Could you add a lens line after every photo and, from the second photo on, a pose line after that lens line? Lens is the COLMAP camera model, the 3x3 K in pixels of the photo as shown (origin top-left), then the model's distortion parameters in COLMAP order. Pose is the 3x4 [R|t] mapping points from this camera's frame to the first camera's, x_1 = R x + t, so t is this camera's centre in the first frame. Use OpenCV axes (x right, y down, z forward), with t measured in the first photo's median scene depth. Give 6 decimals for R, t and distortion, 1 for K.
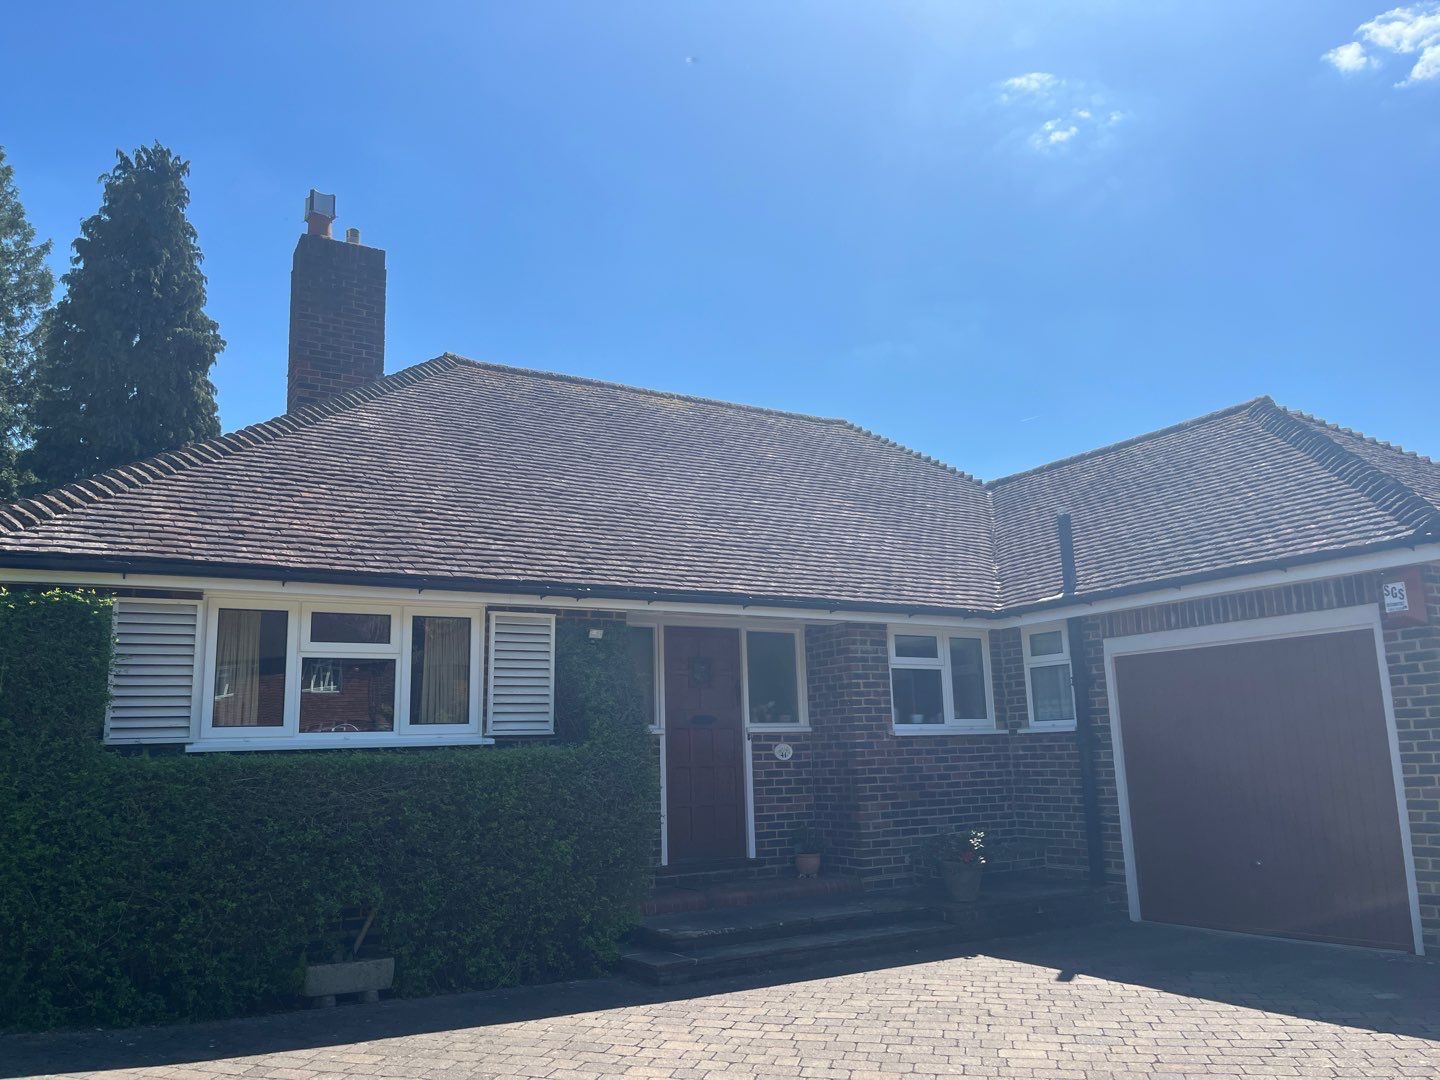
lens RADIAL K [[1127.3, 0, 696.6], [0, 1127.3, 544.2], [0, 0, 1]] dist [0.049070, -0.065638]
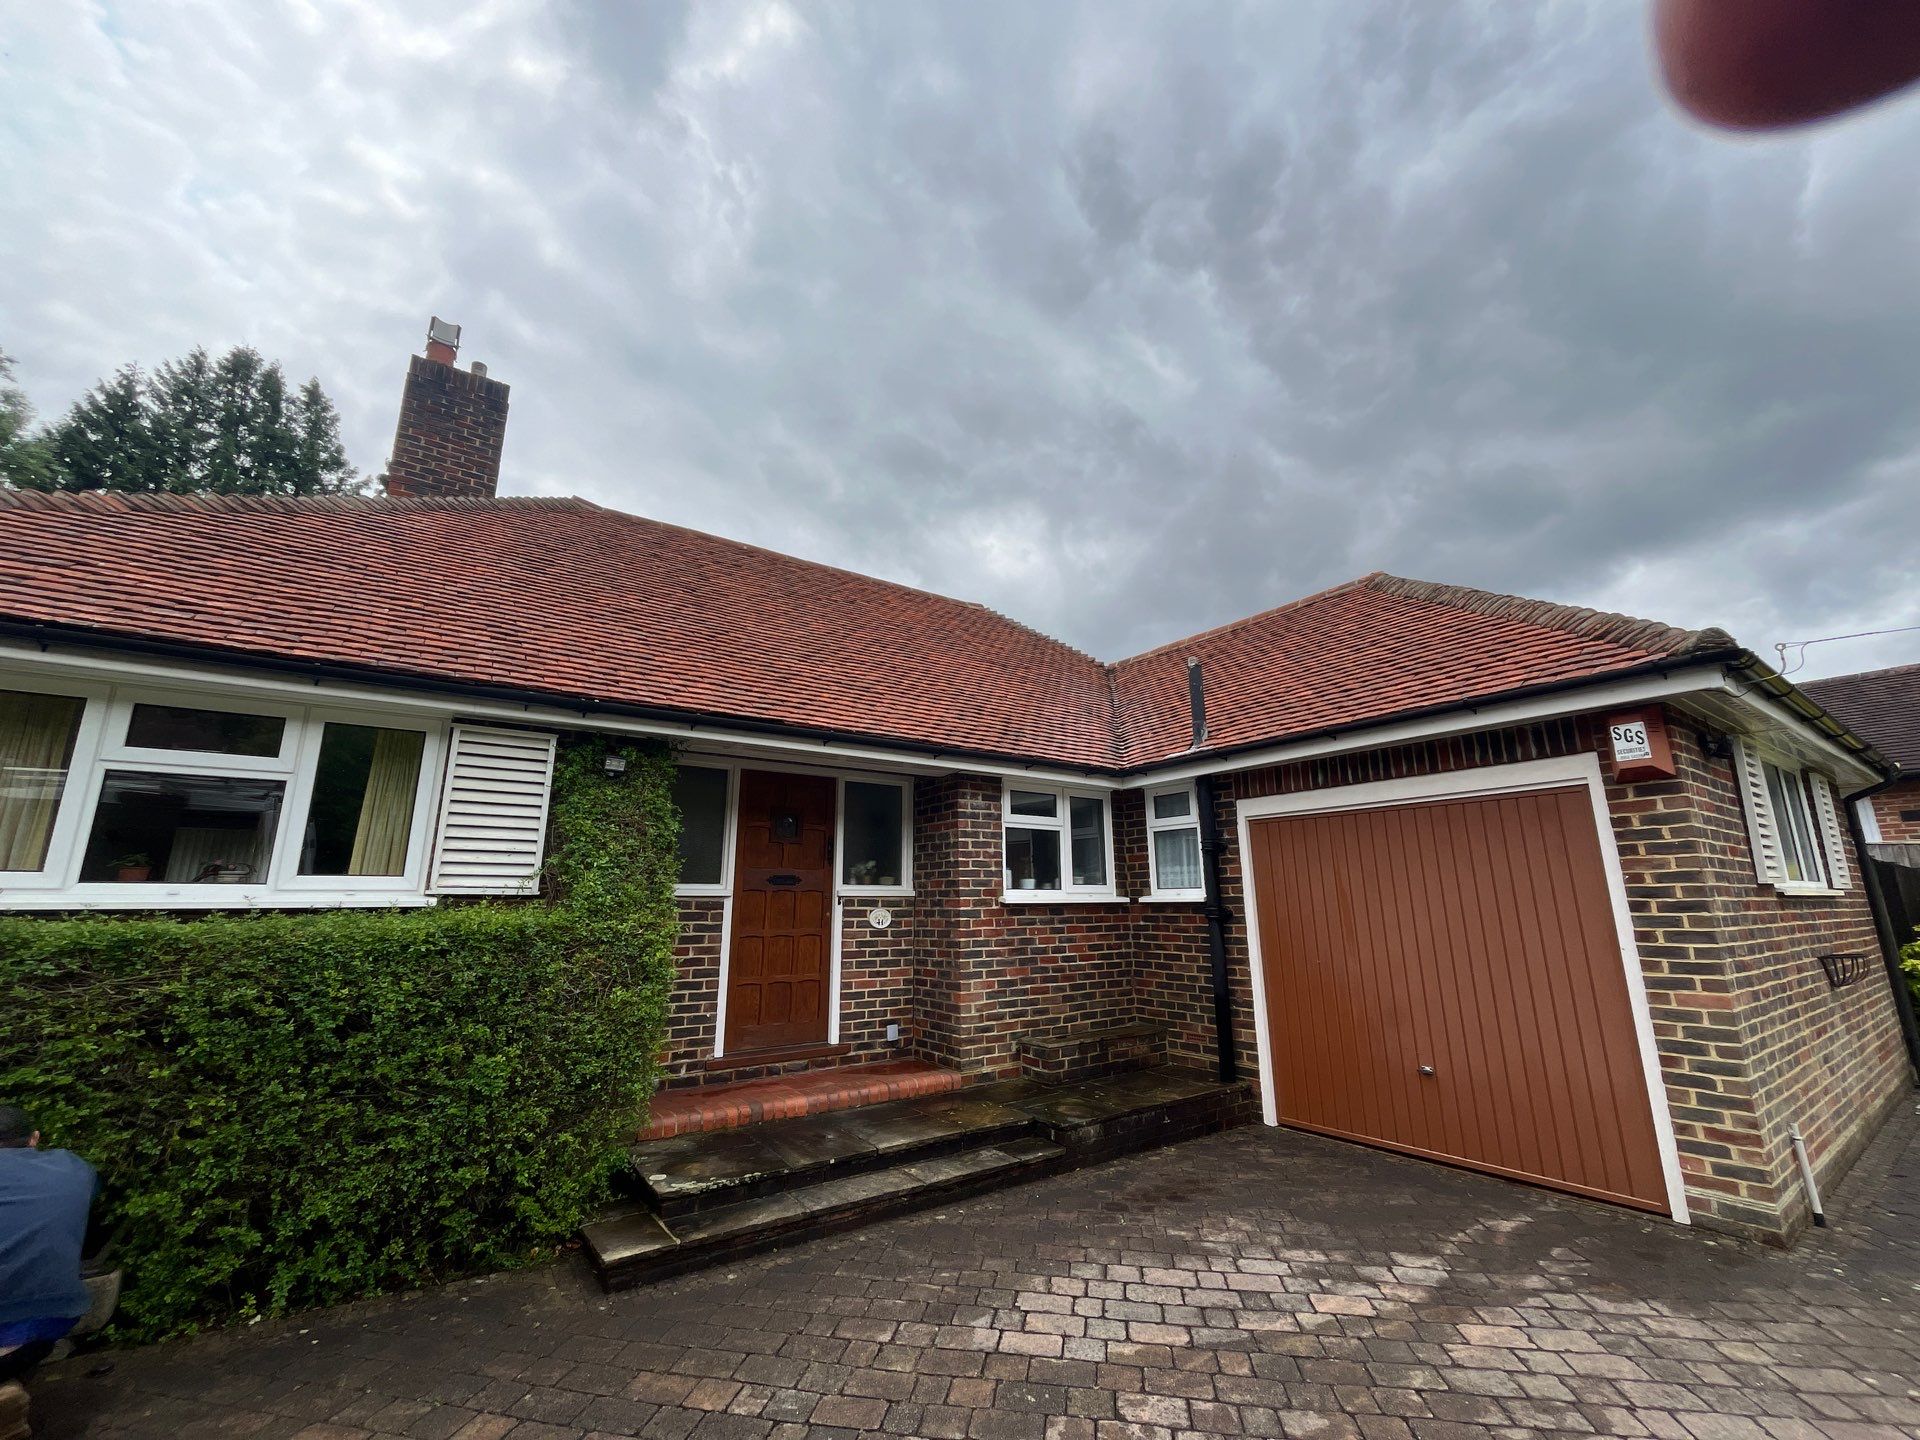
lens RADIAL K [[779.5, 0, 960.0], [0, 779.5, 720.0], [0, 0, 1]] dist [-0.002114, -0.000078]
pose [[0.996467, 0.039825, 0.073943, 0.088881], [-0.036231, 0.998126, -0.049323, 0.057718], [-0.075769, 0.046470, 0.996042, 0.387914]]
